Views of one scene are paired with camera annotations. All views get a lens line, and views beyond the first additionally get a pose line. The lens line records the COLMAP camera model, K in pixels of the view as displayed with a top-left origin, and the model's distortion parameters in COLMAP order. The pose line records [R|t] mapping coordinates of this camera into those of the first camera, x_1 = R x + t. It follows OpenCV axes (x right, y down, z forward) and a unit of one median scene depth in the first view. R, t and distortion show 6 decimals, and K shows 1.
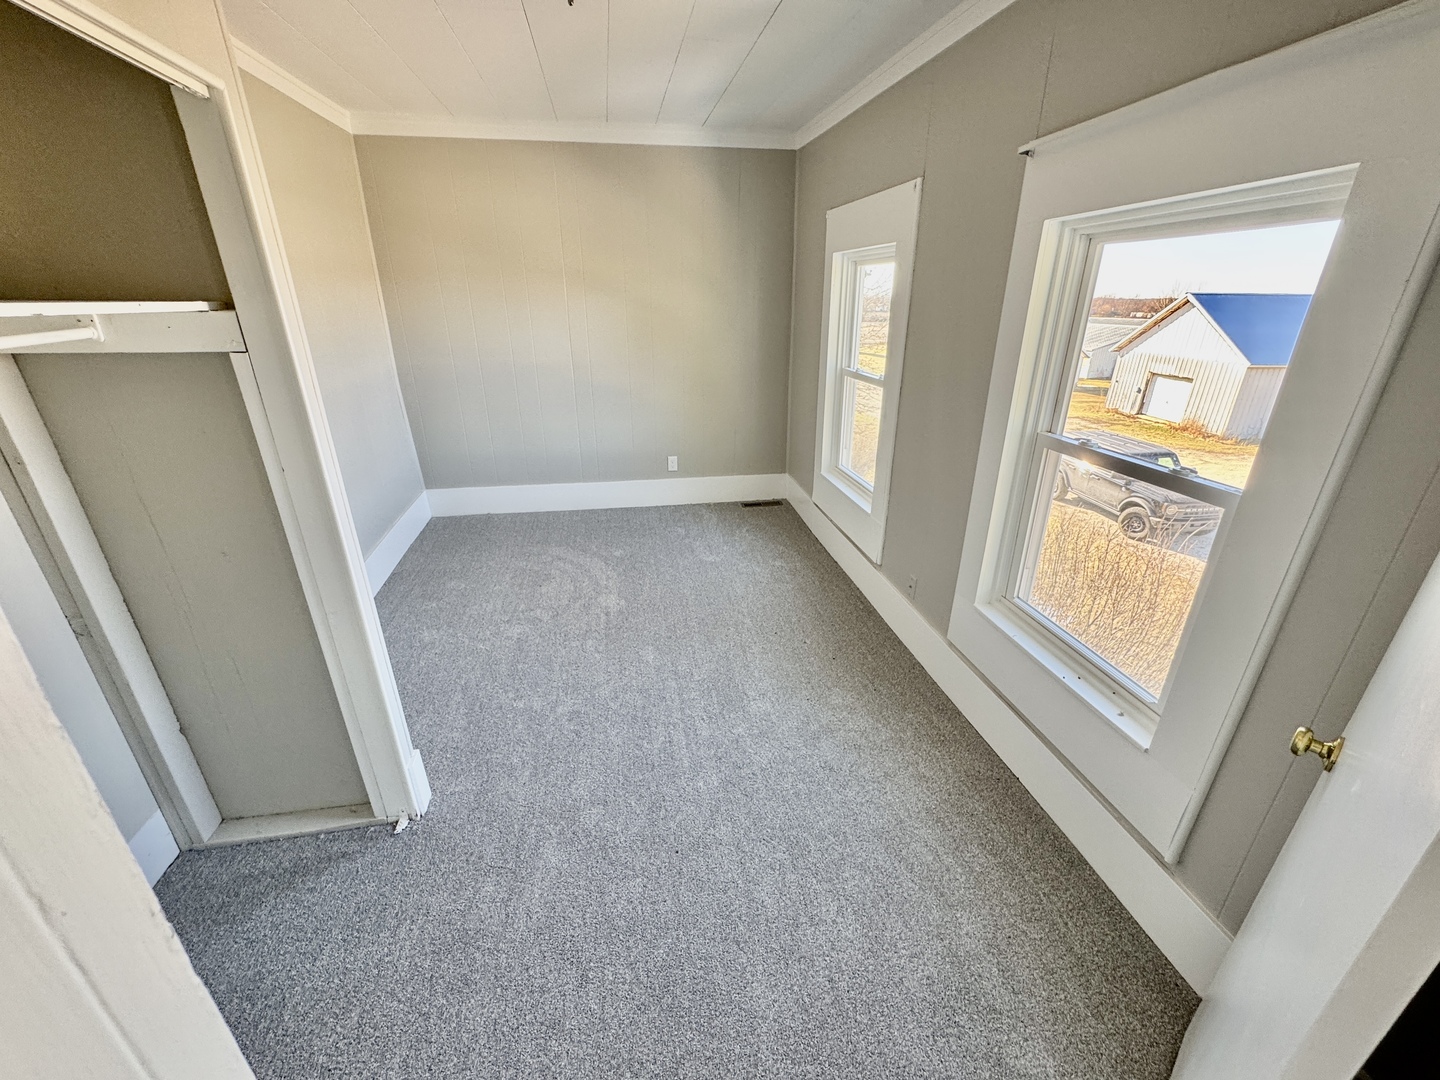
lens RADIAL K [[575.7, 0, 717.6], [0, 575.7, 535.0], [0, 0, 1]] dist [-0.001810, 0.000320]
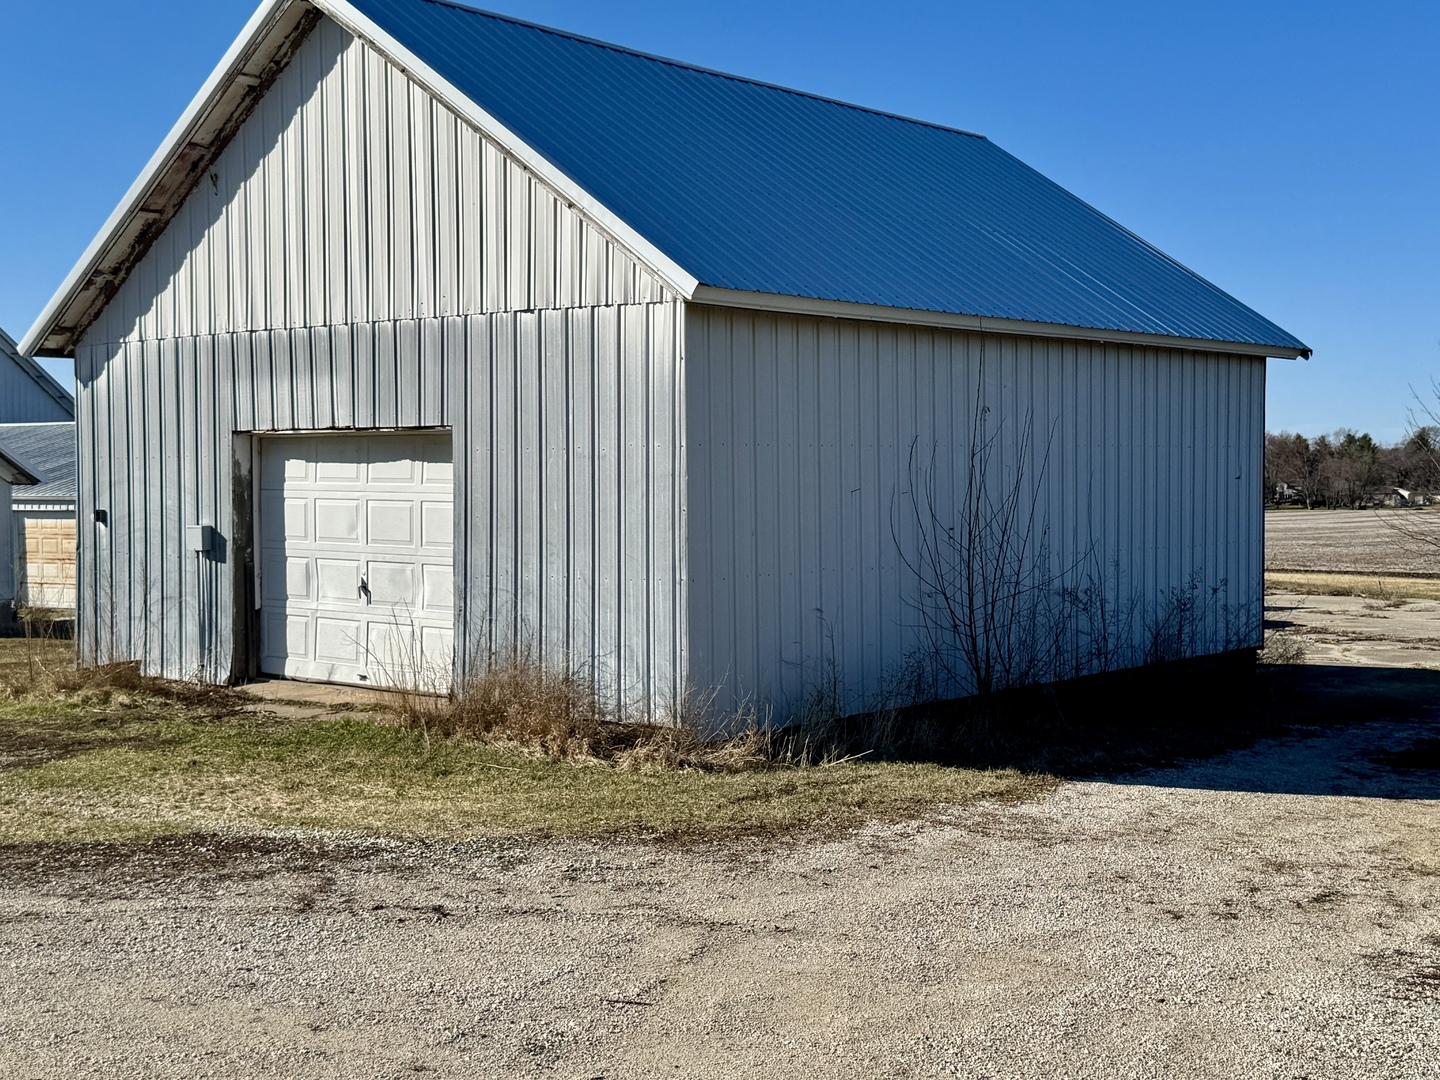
lens RADIAL K [[1930.5, 0, 720.2], [0, 1930.5, 540.6], [0, 0, 1]] dist [0.014736, 0.000000]
pose [[0.697295, -0.029804, 0.716164, 0.474855], [0.289951, 0.925468, -0.243798, -0.081671], [-0.655521, 0.377652, 0.653966, 0.588160]]
